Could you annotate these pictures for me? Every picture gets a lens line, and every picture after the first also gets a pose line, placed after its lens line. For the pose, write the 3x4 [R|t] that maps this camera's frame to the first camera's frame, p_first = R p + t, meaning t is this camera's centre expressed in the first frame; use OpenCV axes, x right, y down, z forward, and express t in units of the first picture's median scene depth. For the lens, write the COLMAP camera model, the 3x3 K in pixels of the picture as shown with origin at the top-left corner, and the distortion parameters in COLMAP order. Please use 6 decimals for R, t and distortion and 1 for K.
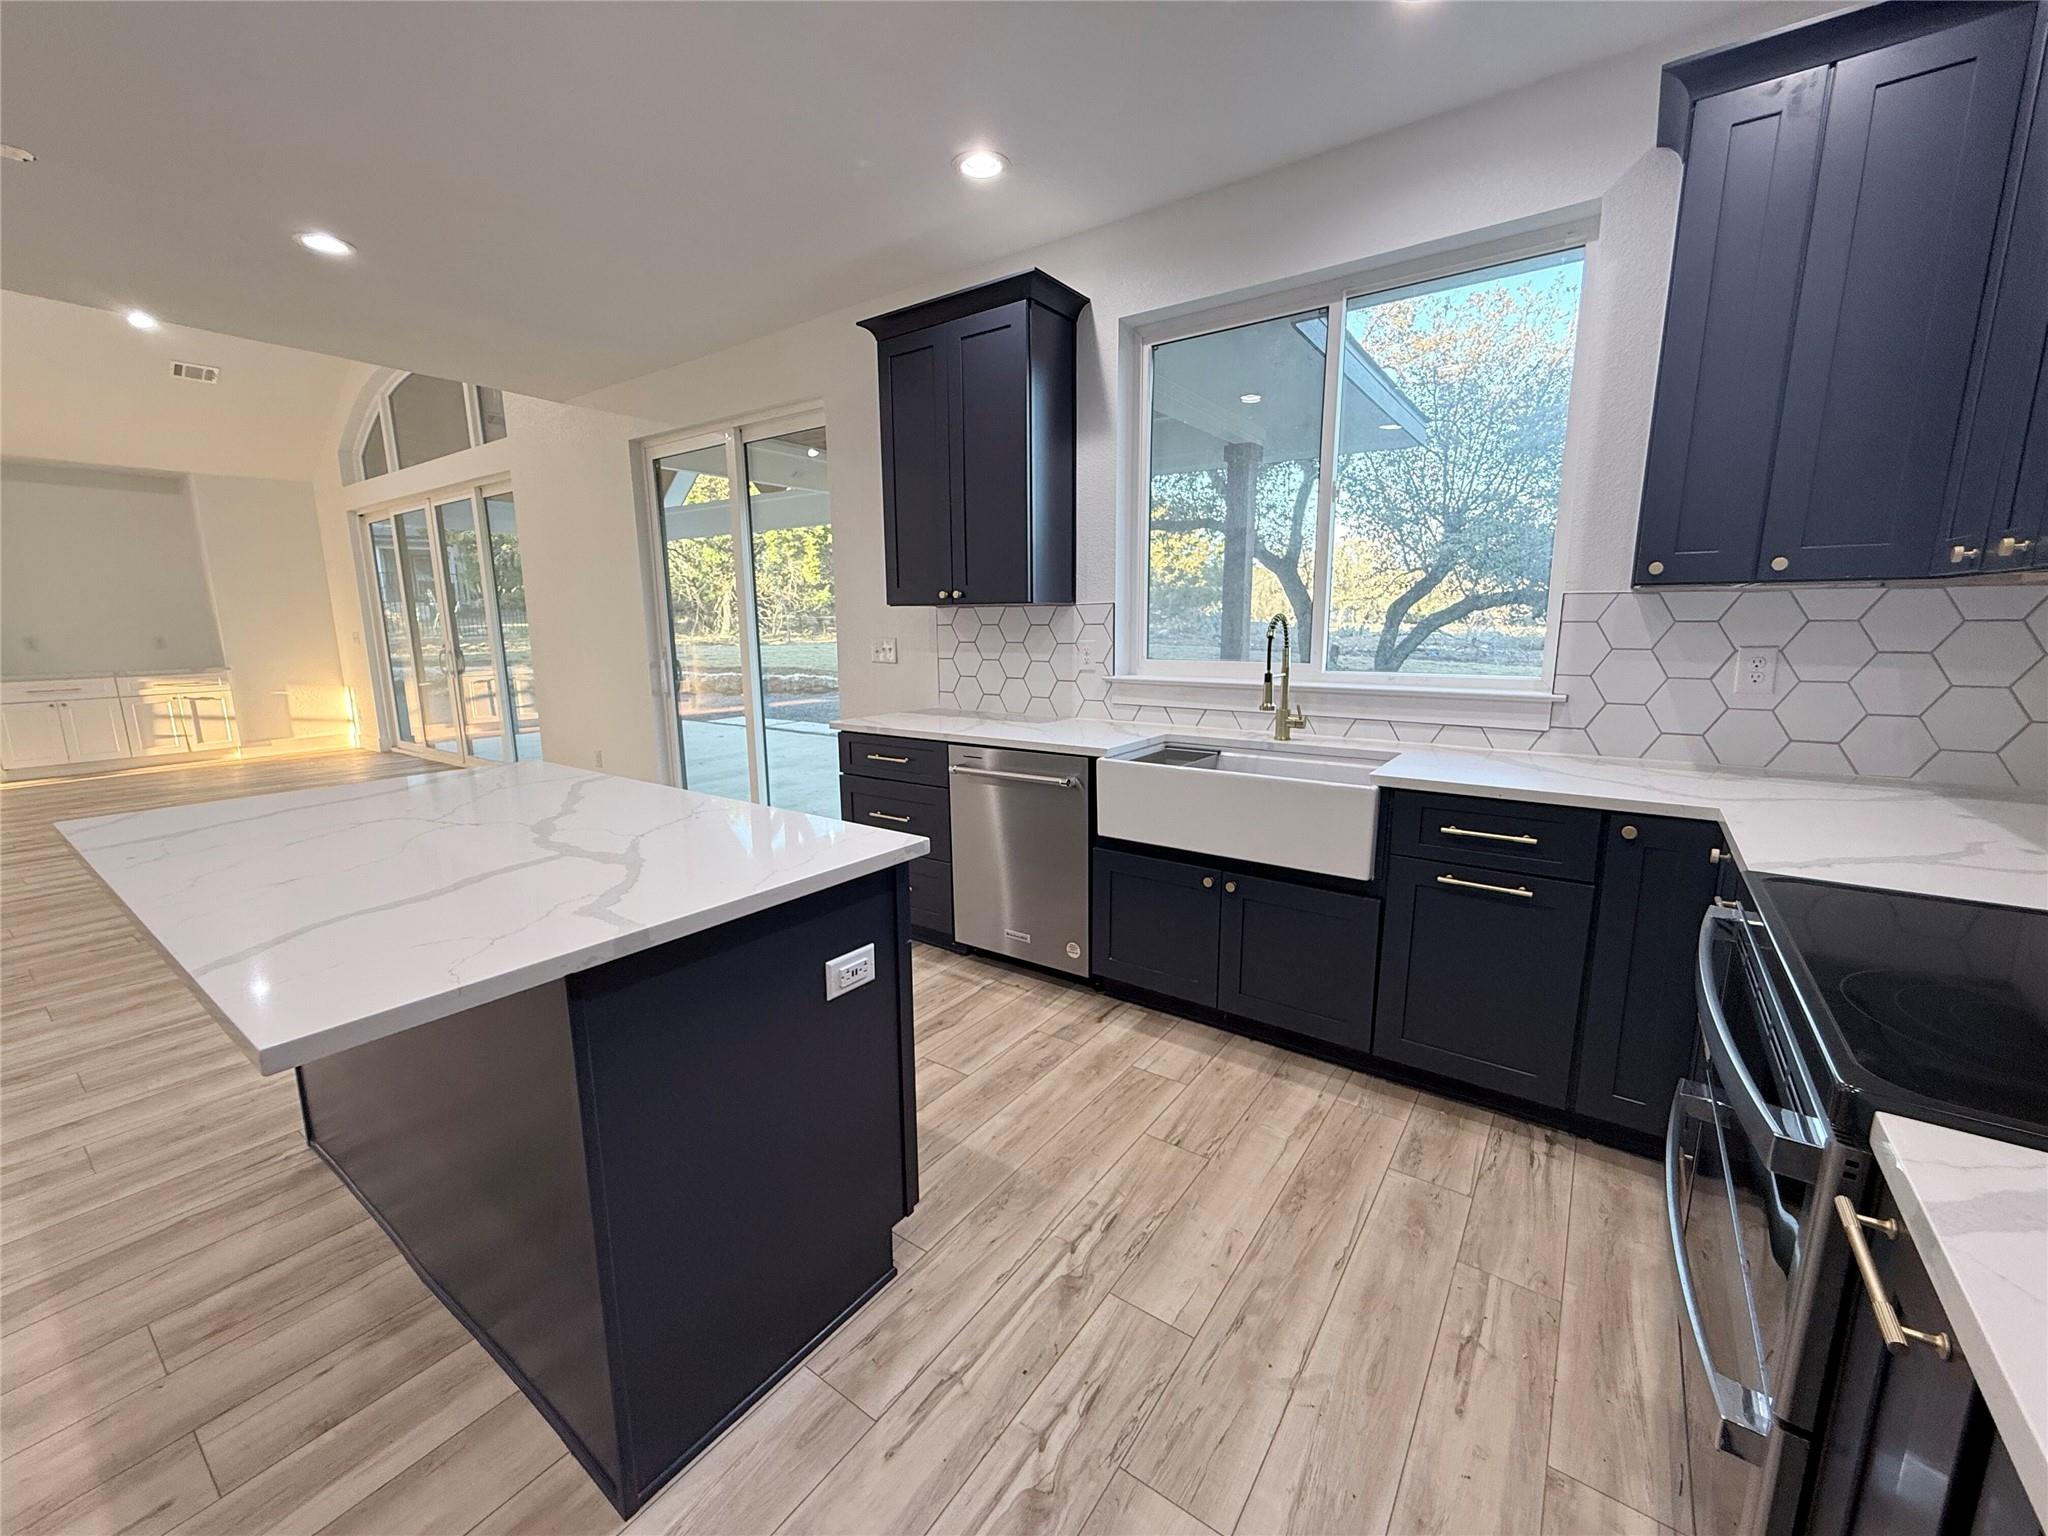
lens RADIAL K [[819.5, 0, 1021.4], [0, 819.5, 768.0], [0, 0, 1]] dist [-0.000814, 0.000536]
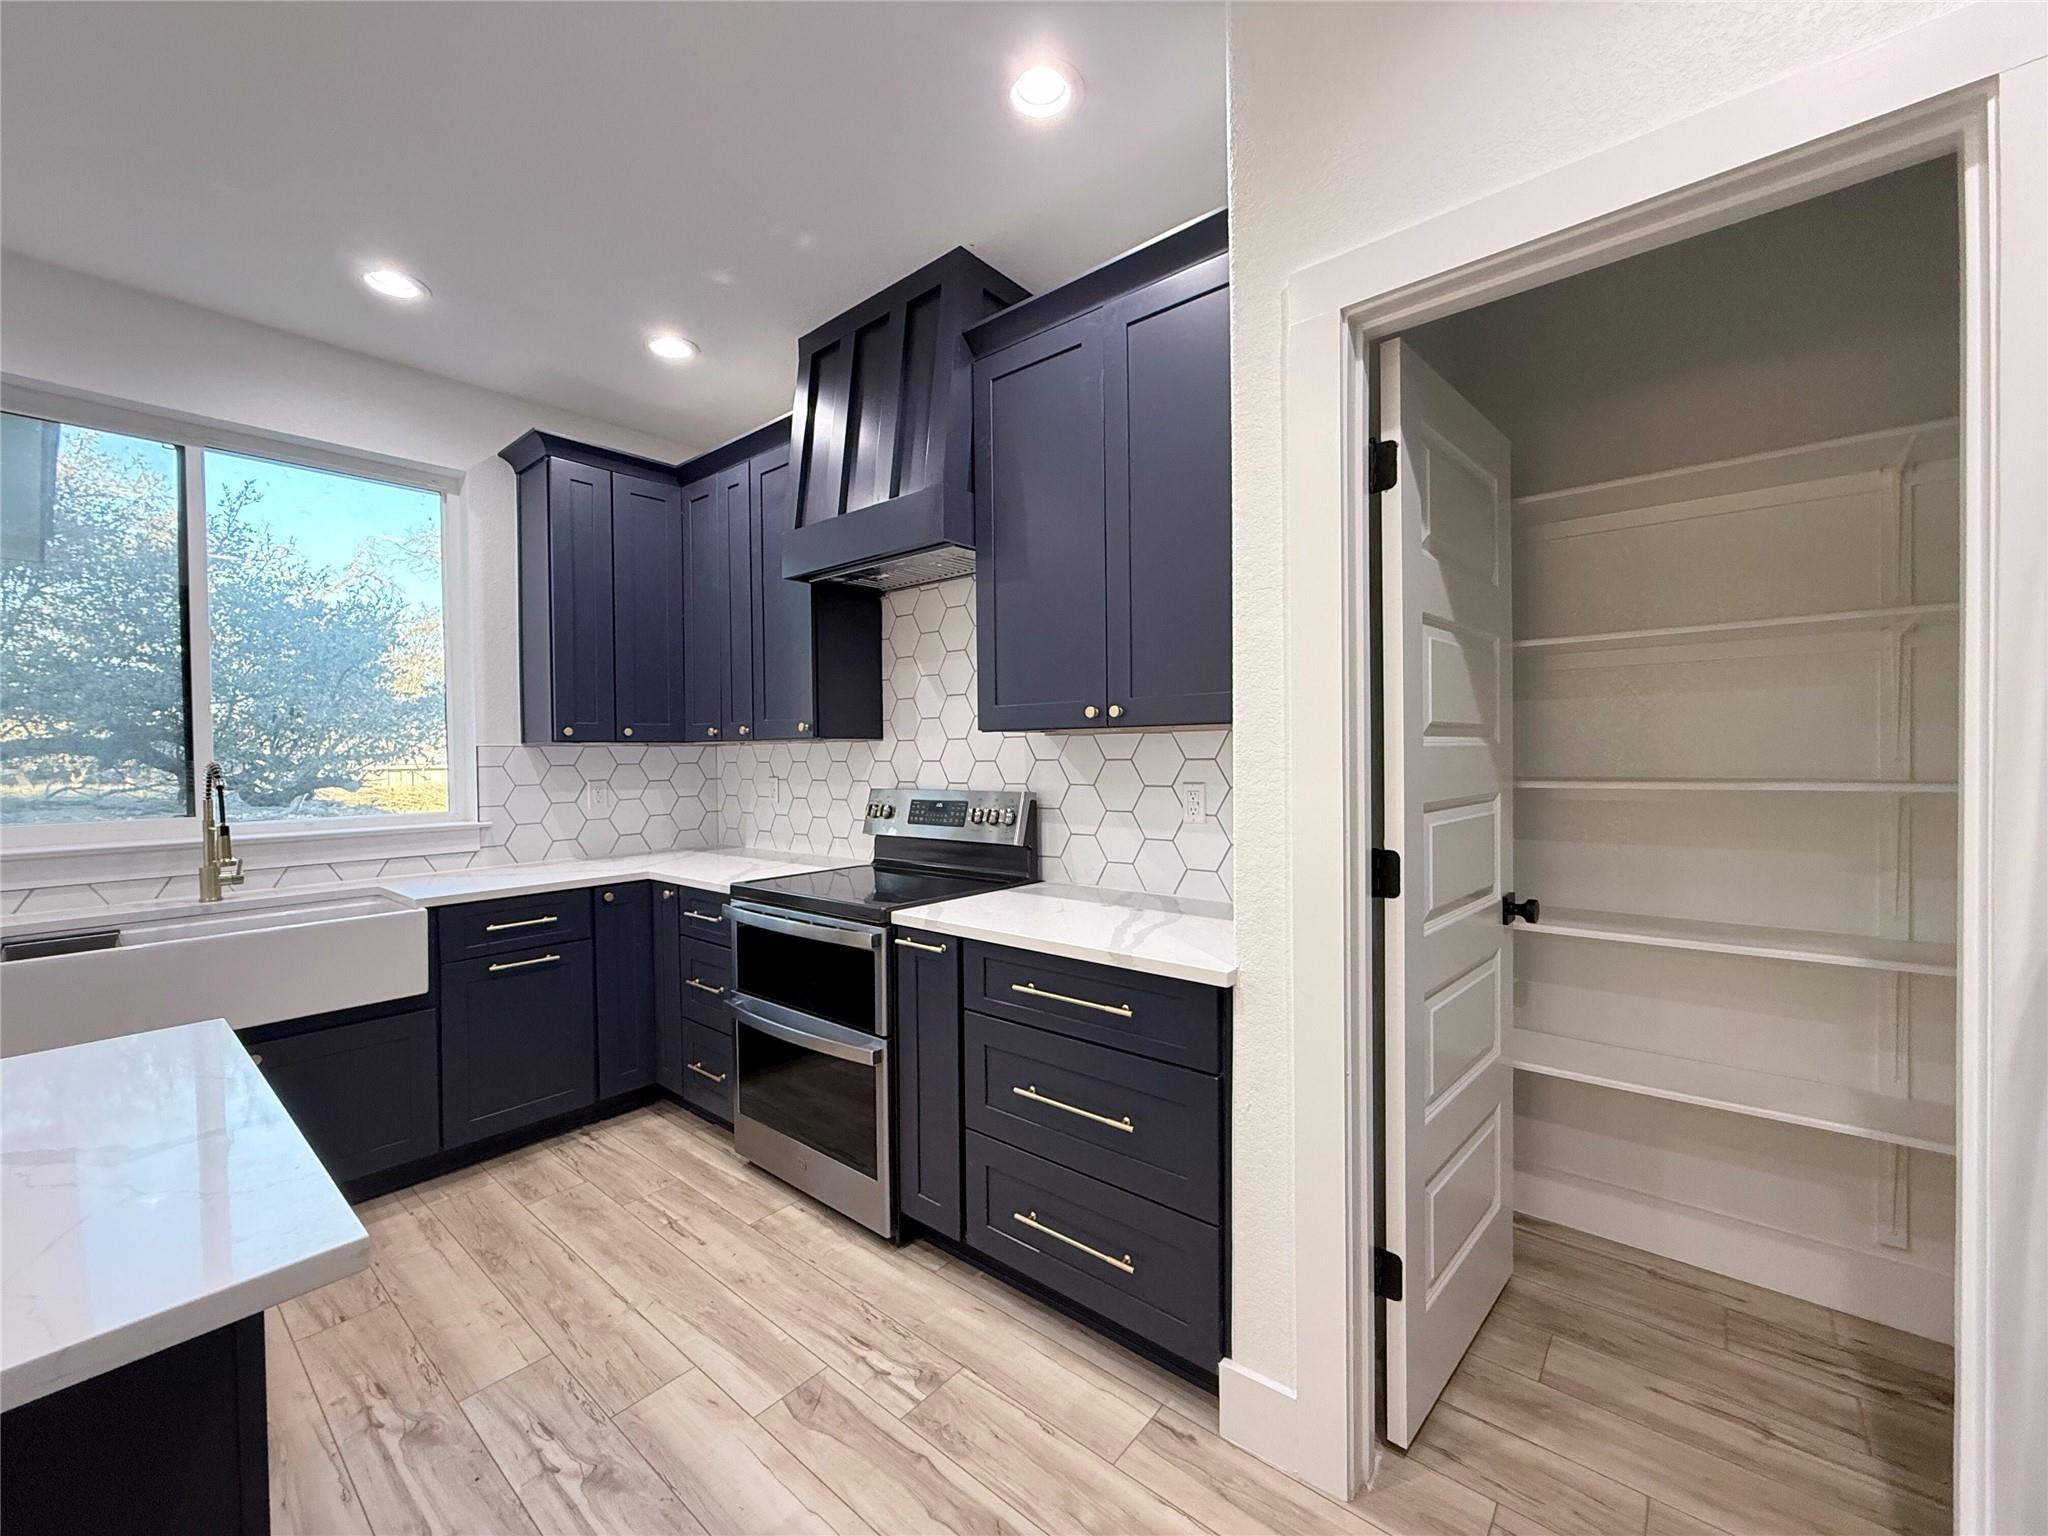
lens RADIAL K [[819.5, 0, 1023.2], [0, 819.5, 766.9], [0, 0, 1]] dist [-0.000814, 0.000536]
pose [[0.074792, -0.010977, 0.997139, -0.681180], [0.192492, 0.981292, -0.003635, -0.006315], [-0.978444, 0.192213, 0.075506, 0.052507]]
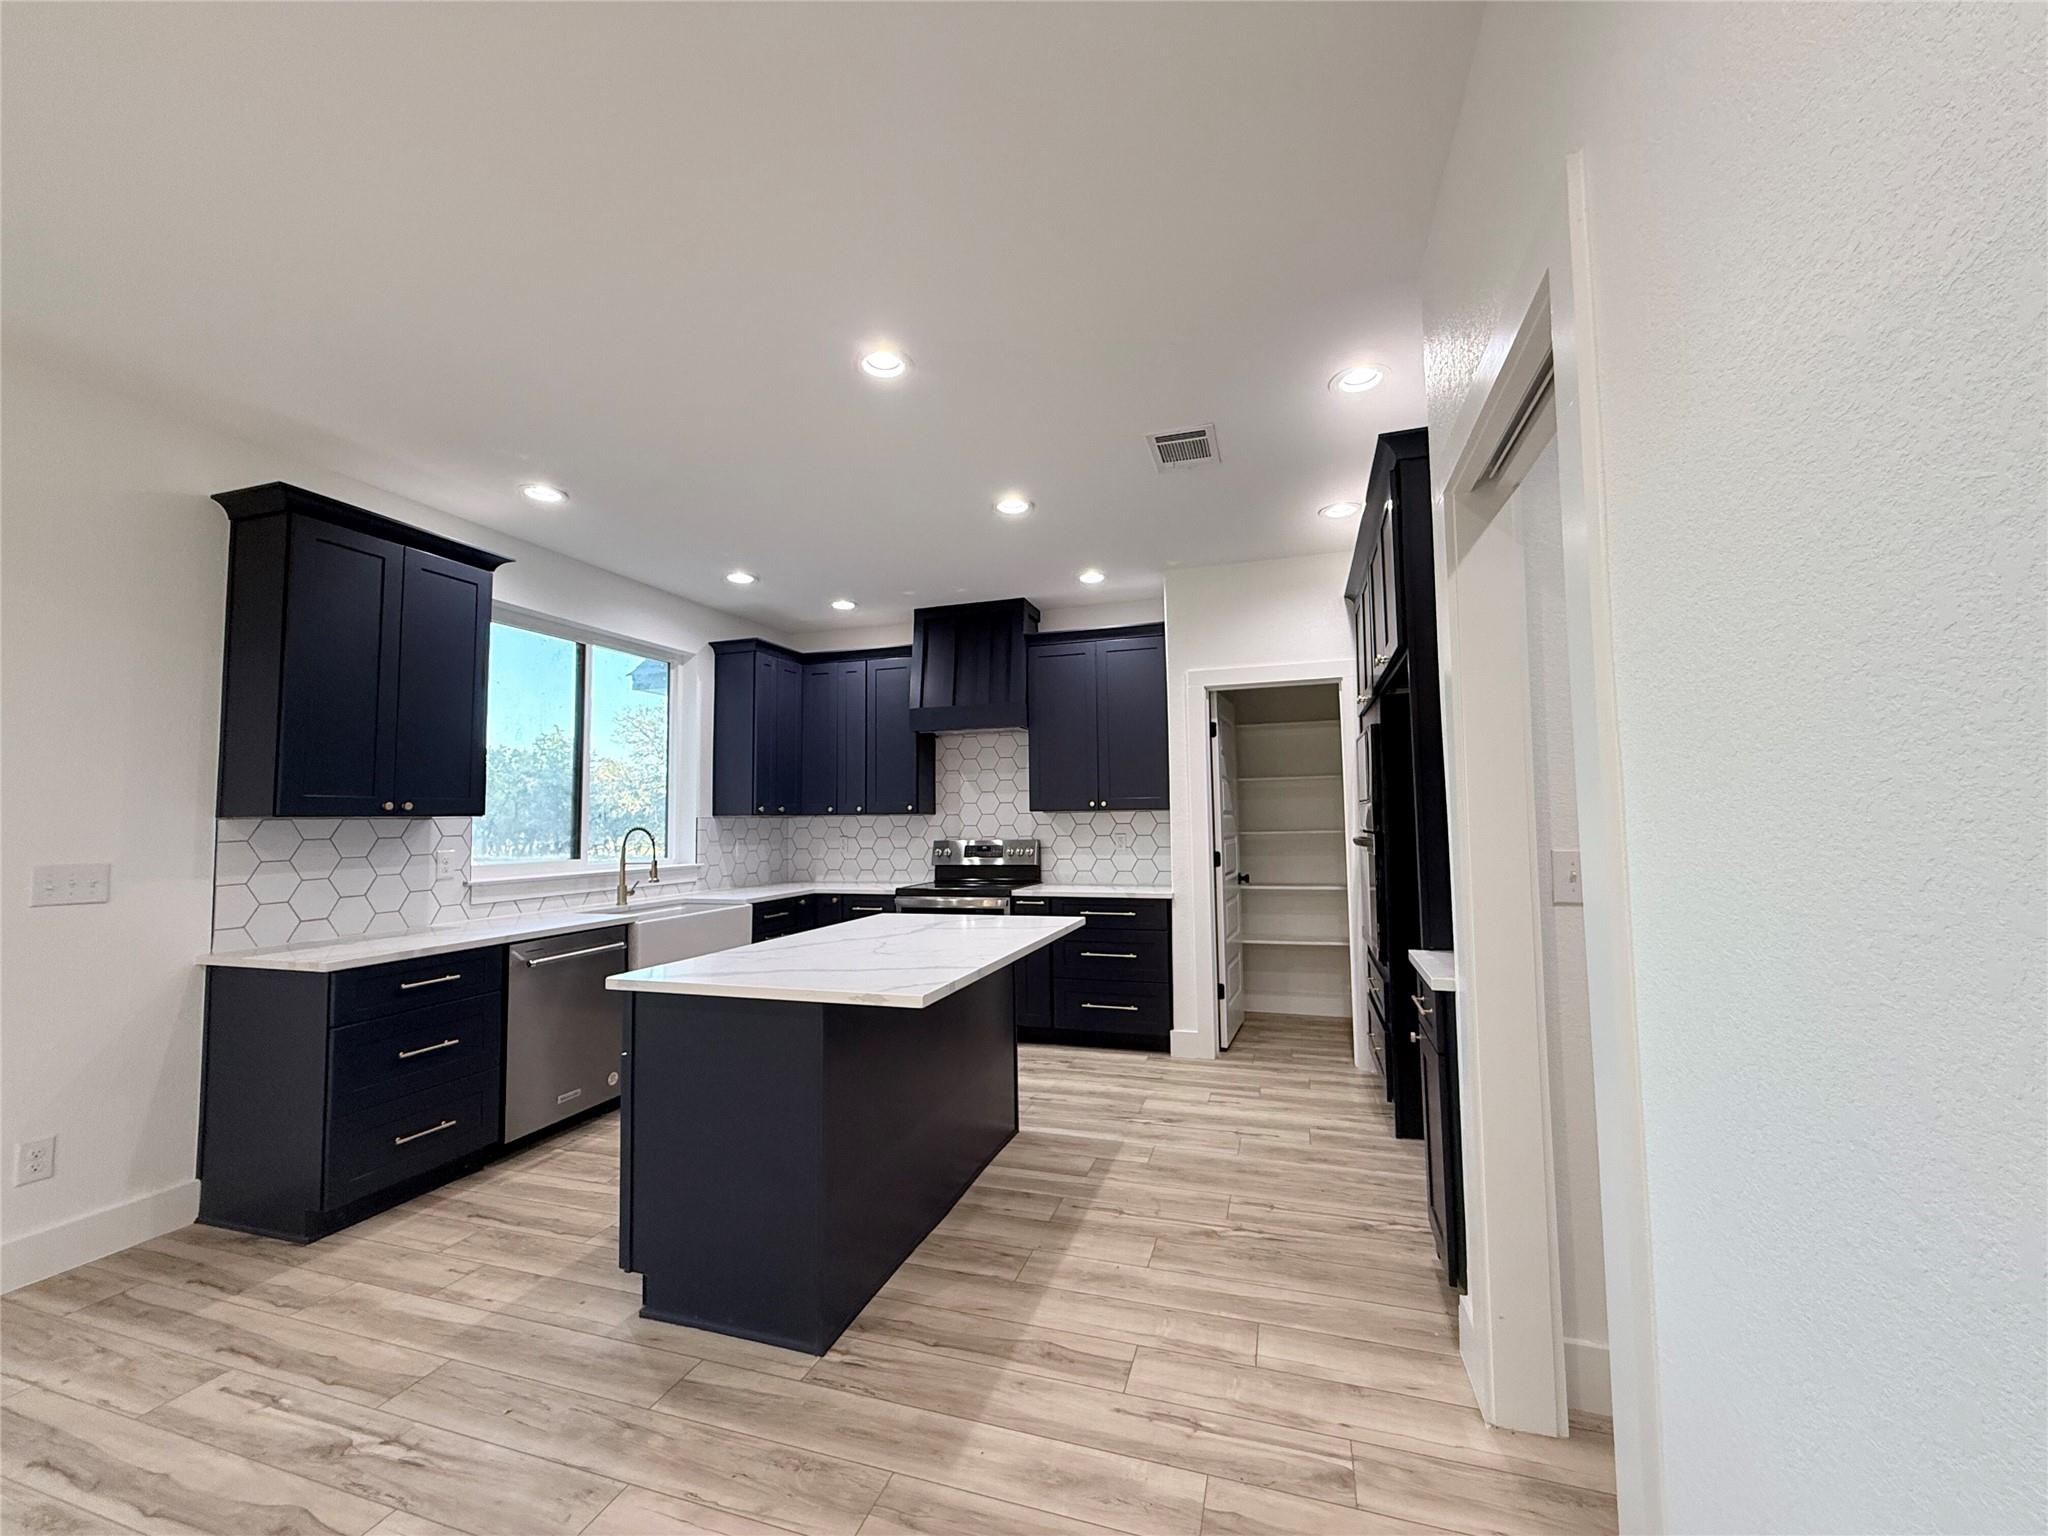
lens RADIAL K [[819.5, 0, 1022.6], [0, 819.5, 762.0], [0, 0, 1]] dist [-0.000814, 0.000536]
pose [[-0.302673, 0.080361, 0.949701, -1.955736], [0.187709, 0.981949, -0.023266, -0.166851], [-0.934427, 0.171226, -0.312293, 0.980925]]
